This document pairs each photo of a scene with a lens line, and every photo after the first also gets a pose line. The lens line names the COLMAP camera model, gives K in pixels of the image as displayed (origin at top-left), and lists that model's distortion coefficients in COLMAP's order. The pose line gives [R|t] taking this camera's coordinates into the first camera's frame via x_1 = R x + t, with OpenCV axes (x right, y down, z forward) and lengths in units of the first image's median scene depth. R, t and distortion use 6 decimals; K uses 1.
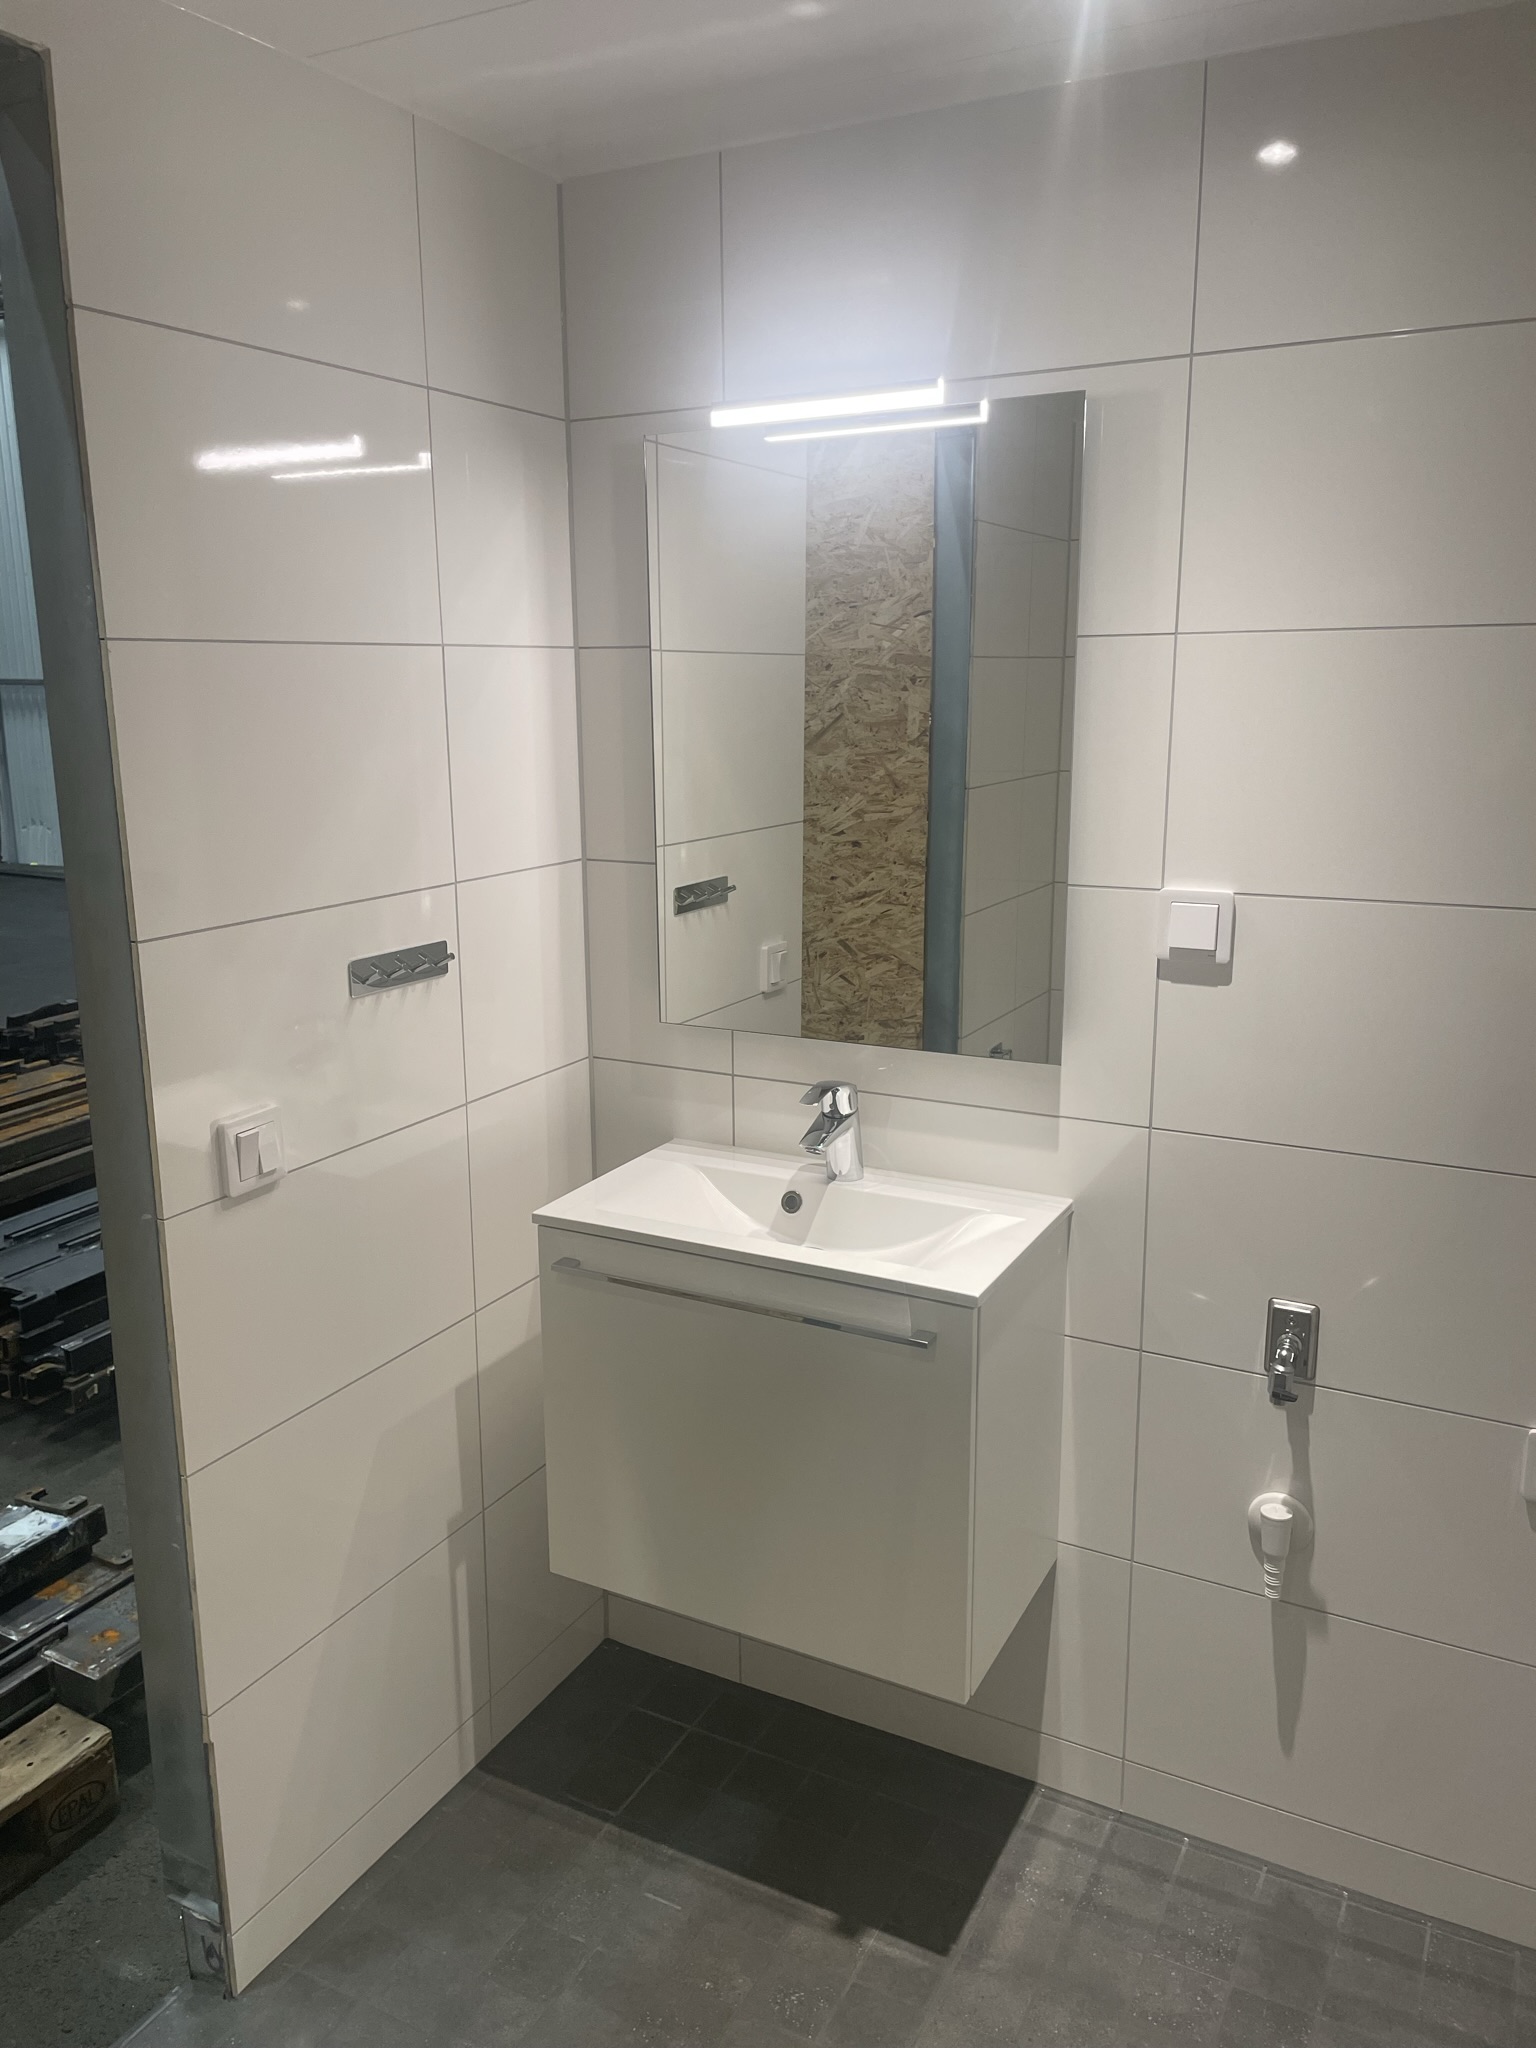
lens RADIAL K [[1532.7, 0, 764.9], [0, 1532.7, 1013.5], [0, 0, 1]] dist [0.065640, -0.082529]
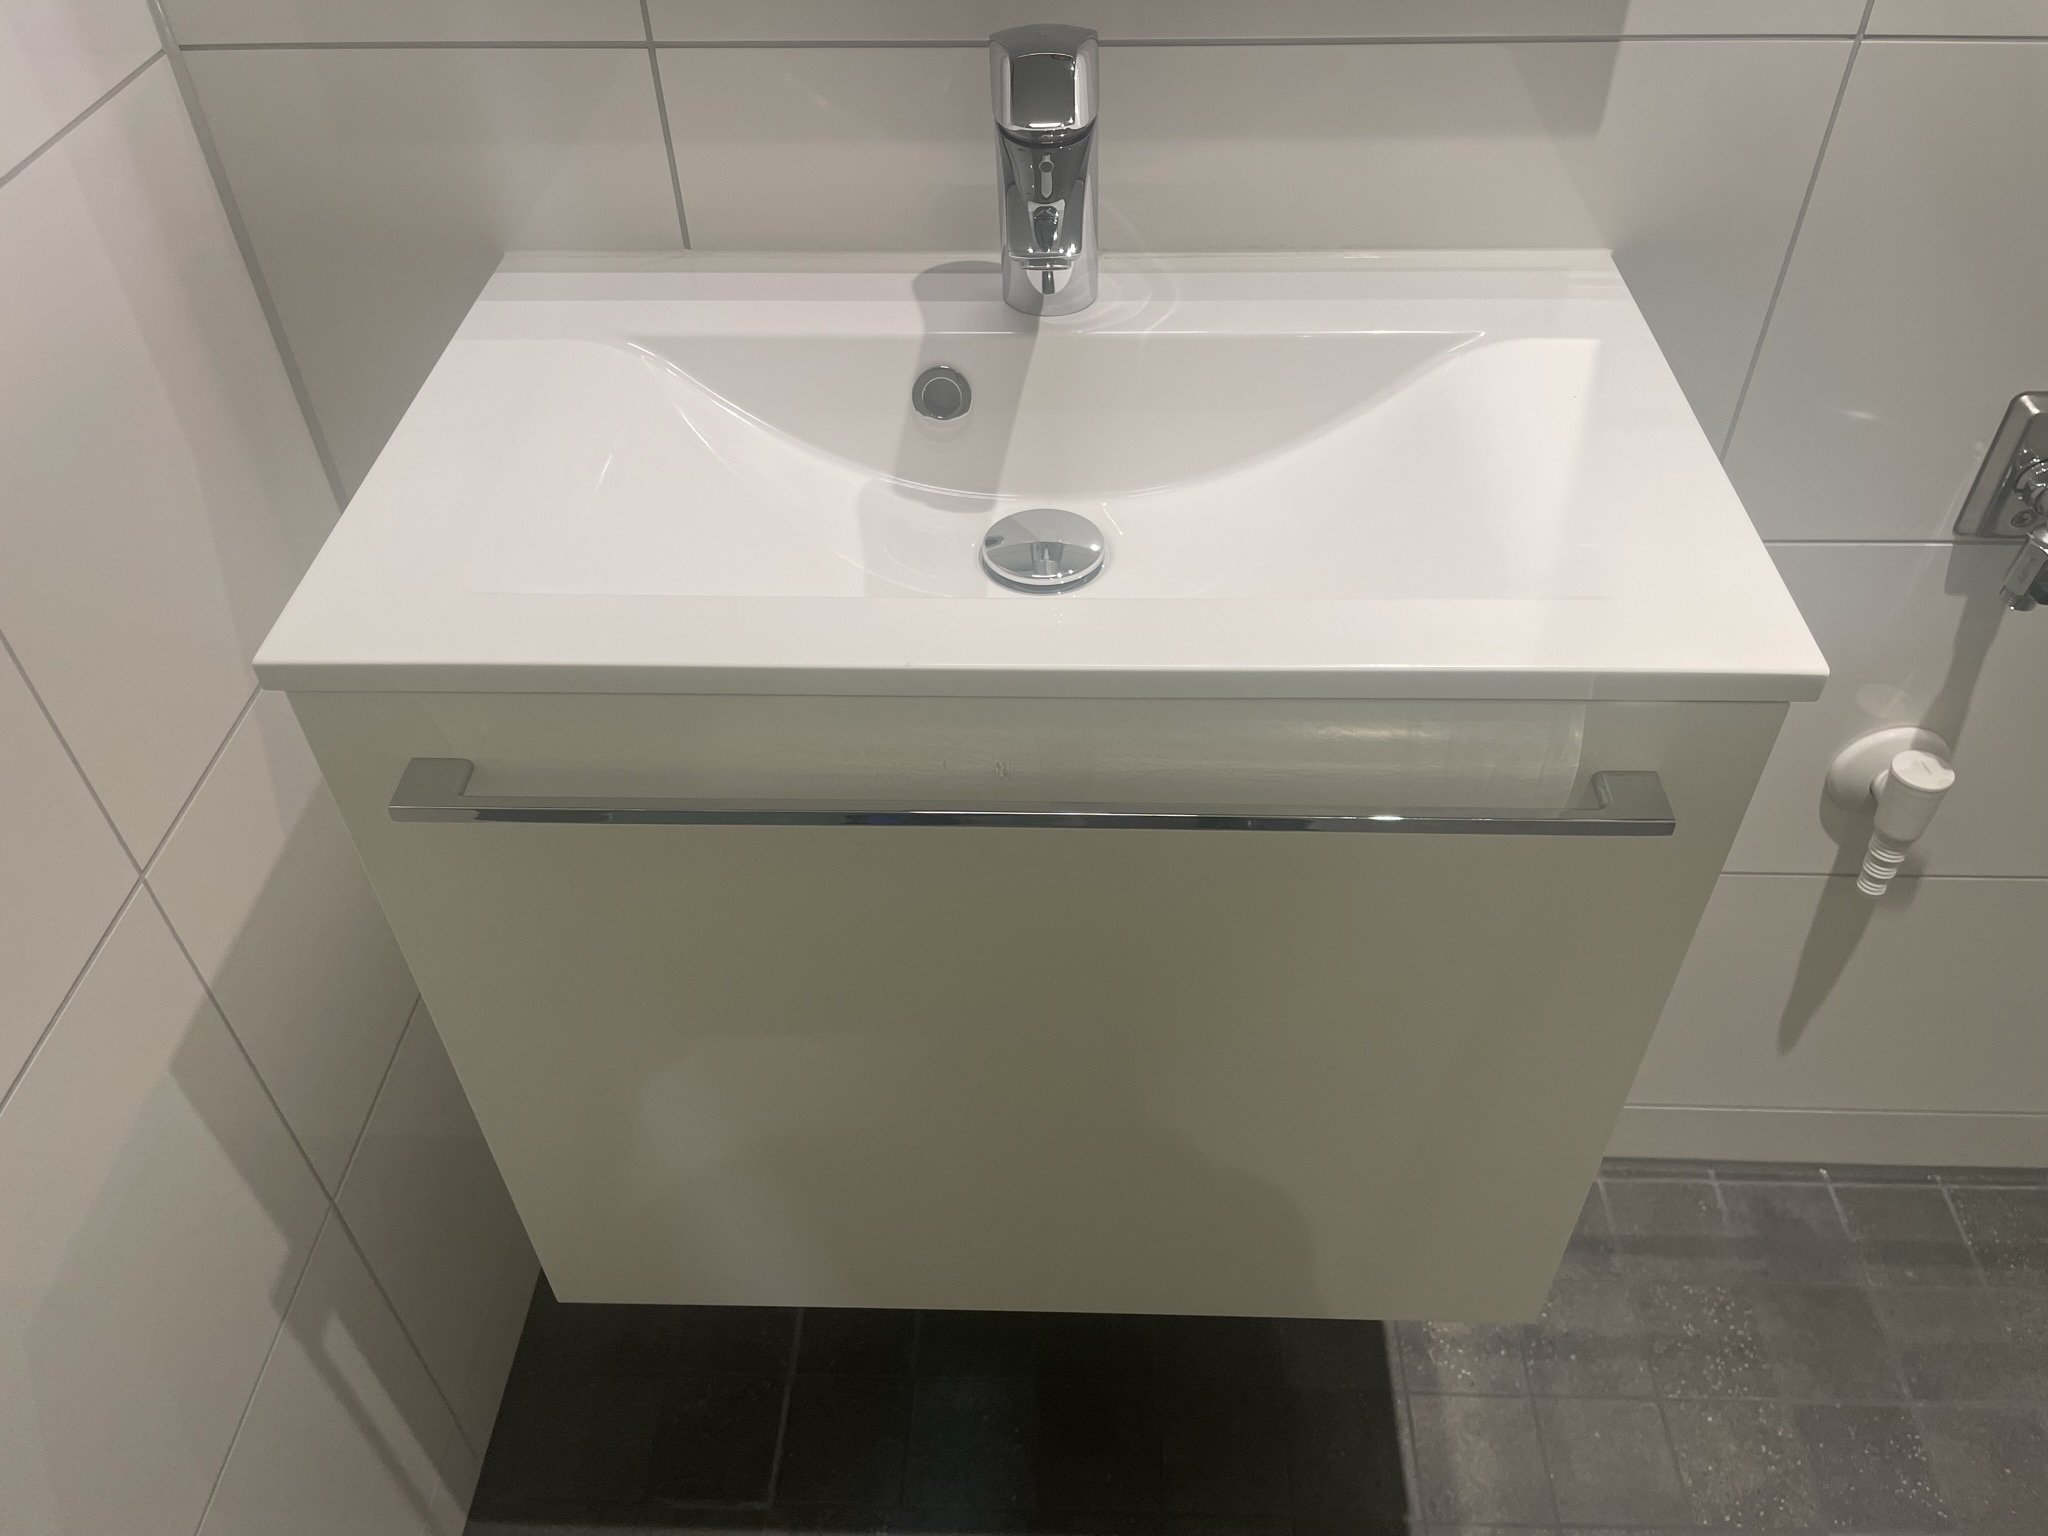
lens RADIAL K [[1532.7, 0, 1024.8], [0, 1532.7, 745.7], [0, 0, 1]] dist [0.065640, -0.082529]
pose [[0.902578, -0.300604, 0.308203, -0.114015], [0.106852, 0.849889, 0.516015, 0.002531], [-0.417055, -0.432812, 0.799212, 0.695399]]
